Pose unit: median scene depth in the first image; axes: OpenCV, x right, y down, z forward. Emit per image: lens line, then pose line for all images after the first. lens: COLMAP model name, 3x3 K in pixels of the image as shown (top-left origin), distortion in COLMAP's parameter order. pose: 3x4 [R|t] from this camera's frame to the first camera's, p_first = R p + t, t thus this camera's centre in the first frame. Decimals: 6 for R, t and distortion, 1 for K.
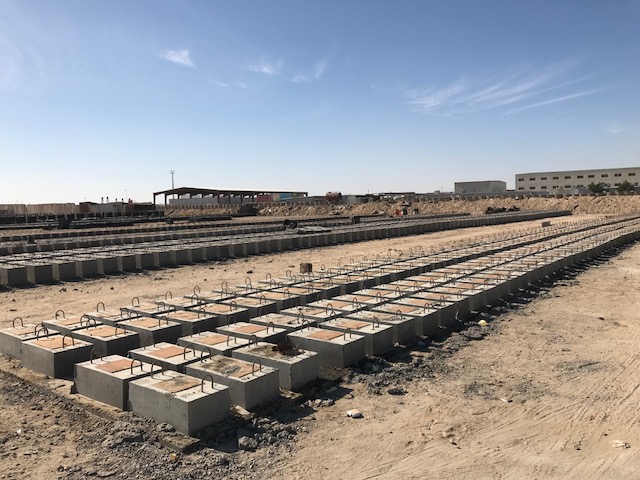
lens RADIAL K [[526.7, 0, 320.0], [0, 526.7, 240.0], [0, 0, 1]] dist [0.025941, -0.015201]
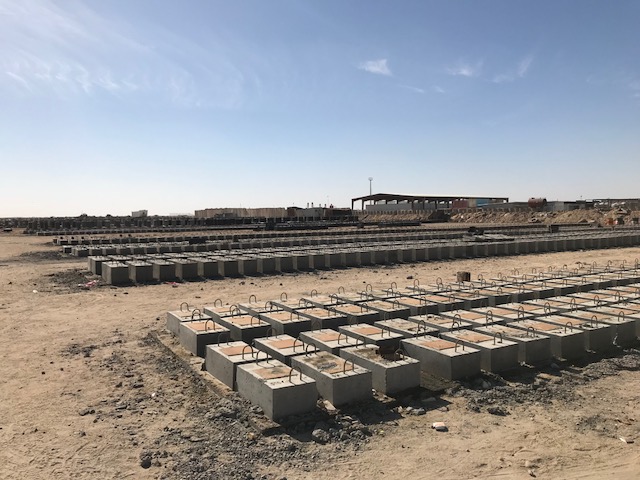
lens RADIAL K [[522.7, 0, 317.5], [0, 522.7, 253.4], [0, 0, 1]] dist [0.028345, -0.012229]
pose [[0.931294, 0.042588, -0.361771, 0.132345], [-0.037234, 0.999070, 0.021761, -0.000428], [0.362361, -0.006796, 0.932013, 0.016605]]
